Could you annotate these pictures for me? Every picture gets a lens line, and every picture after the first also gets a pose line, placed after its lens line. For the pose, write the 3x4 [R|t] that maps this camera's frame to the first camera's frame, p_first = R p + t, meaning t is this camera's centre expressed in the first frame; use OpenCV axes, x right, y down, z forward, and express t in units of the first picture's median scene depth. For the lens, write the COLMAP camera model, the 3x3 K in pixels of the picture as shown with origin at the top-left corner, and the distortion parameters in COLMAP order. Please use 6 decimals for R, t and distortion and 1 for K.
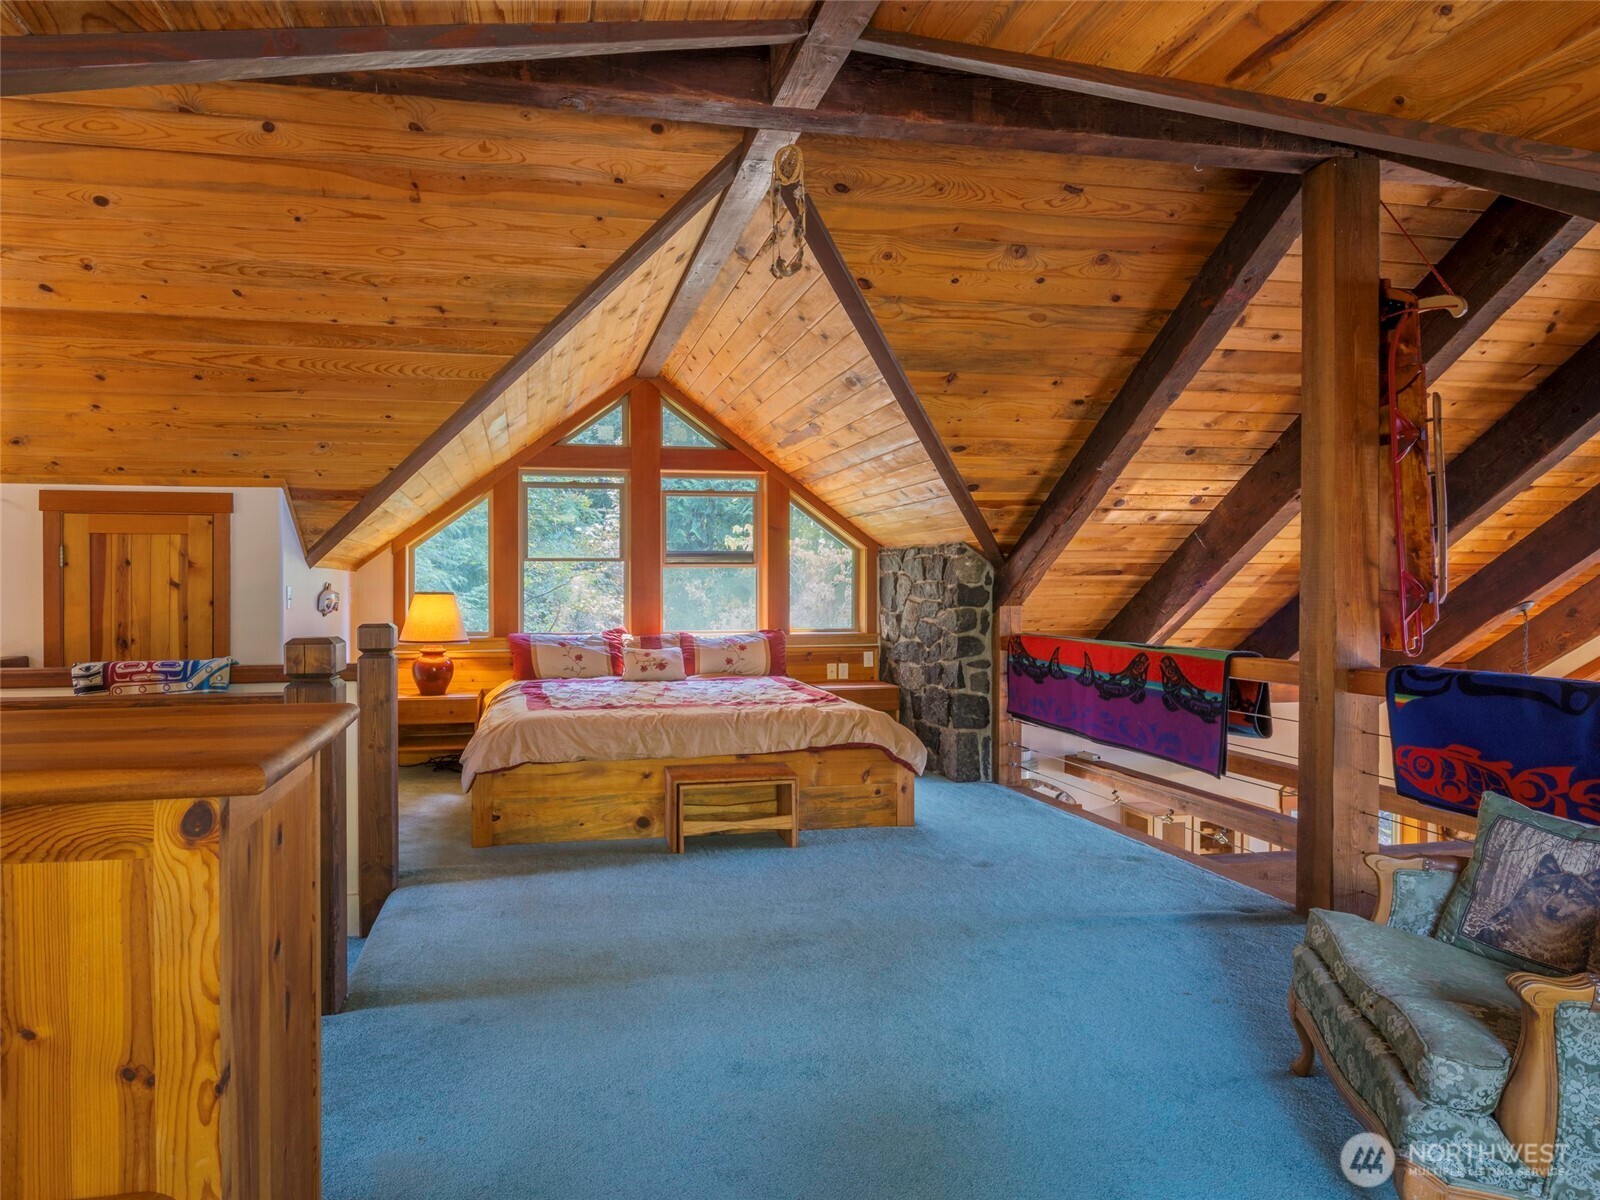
lens RADIAL K [[904.7, 0, 800.0], [0, 904.7, 600.0], [0, 0, 1]] dist [0.002027, 0.000481]
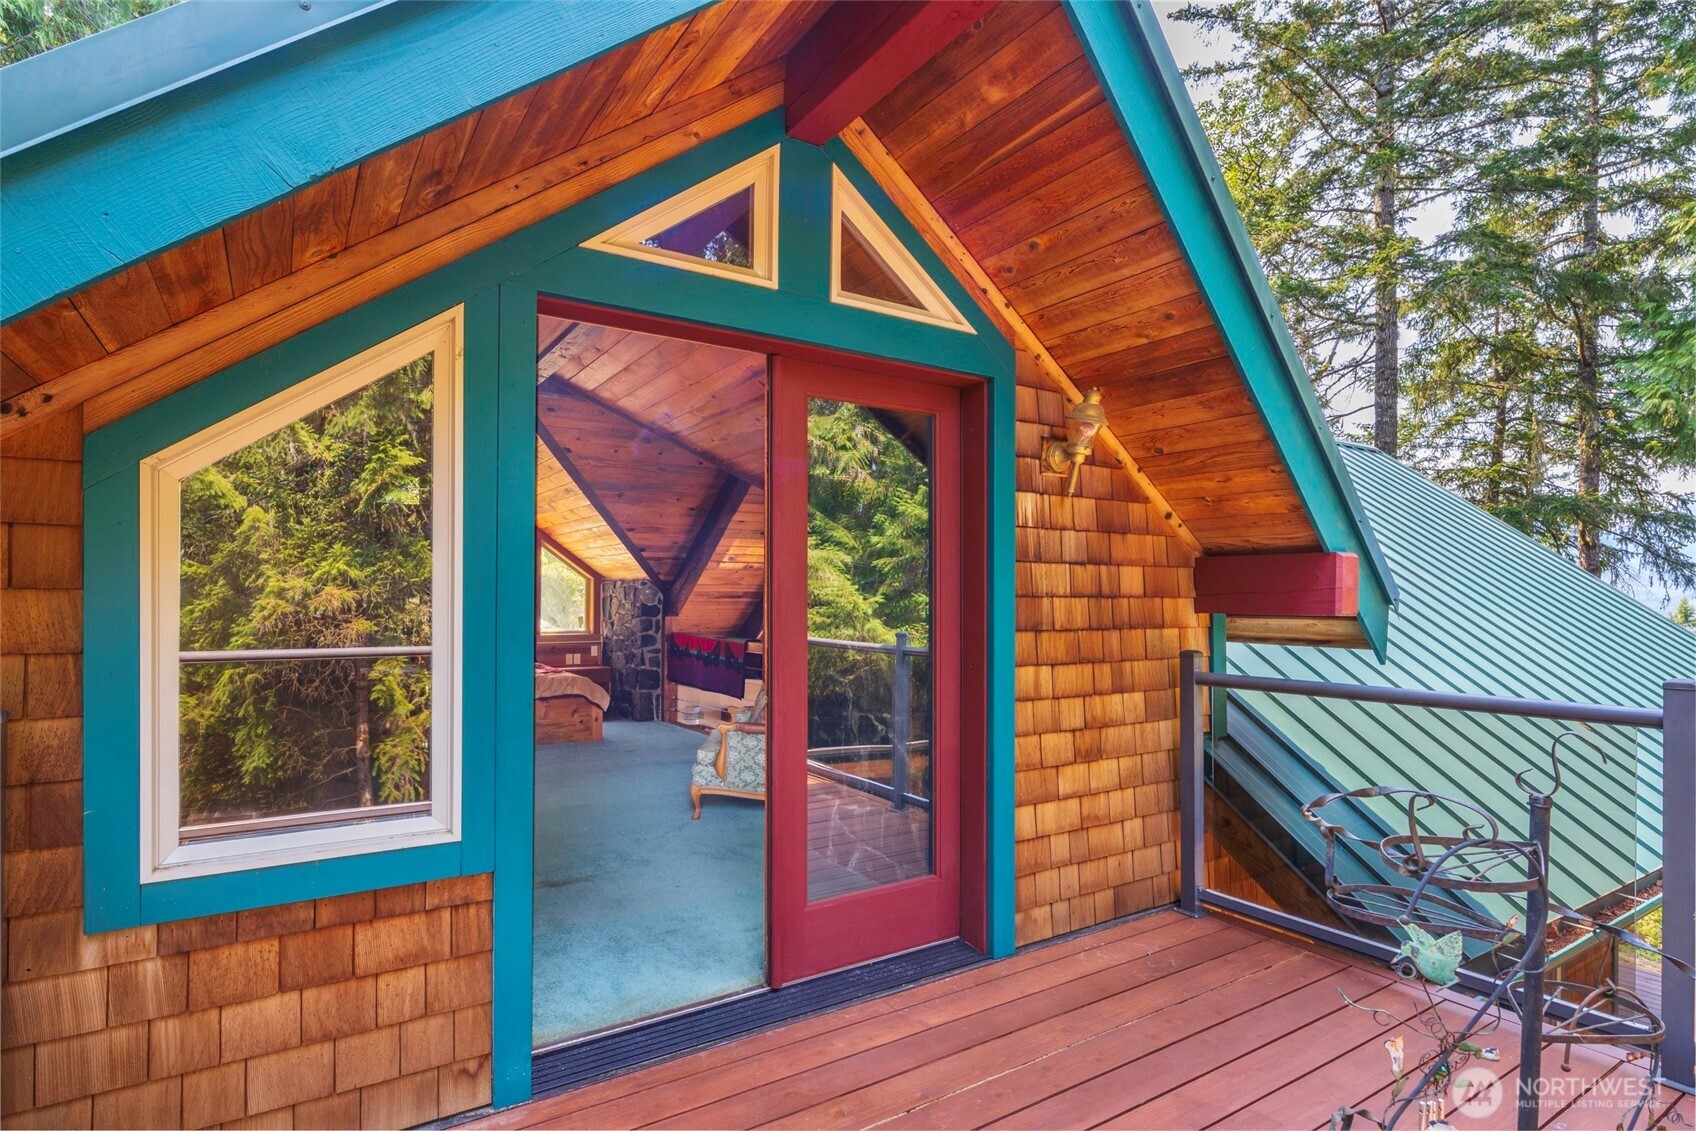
lens RADIAL K [[854.2, 0, 845.6], [0, 854.2, 587.3], [0, 0, 1]] dist [0.001151, 0.000621]
pose [[0.958825, 0.008744, 0.283862, 0.089507], [-0.001747, 0.999689, -0.024893, -0.009135], [-0.283991, 0.023372, 0.958542, -0.645567]]
